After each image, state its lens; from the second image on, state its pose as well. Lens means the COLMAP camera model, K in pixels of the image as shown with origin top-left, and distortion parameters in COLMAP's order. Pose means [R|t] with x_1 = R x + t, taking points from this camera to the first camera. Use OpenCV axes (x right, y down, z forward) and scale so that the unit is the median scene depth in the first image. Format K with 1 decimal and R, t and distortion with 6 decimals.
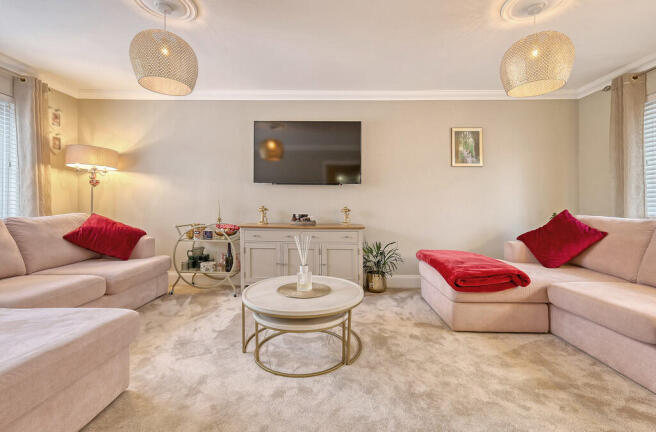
lens RADIAL K [[286.0, 0, 328.2], [0, 286.0, 214.3], [0, 0, 1]] dist [0.006654, 0.000156]
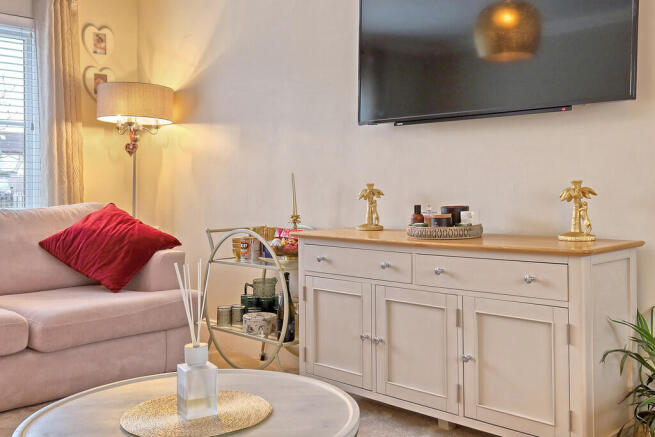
lens RADIAL K [[686.8, 0, 327.5], [0, 686.8, 216.9], [0, 0, 1]] dist [0.071373, 0.000000]
pose [[0.727833, 0.013514, -0.685621, 0.389236], [-0.004786, 0.999882, 0.014629, 0.001632], [0.685737, -0.007366, 0.727812, 0.295862]]
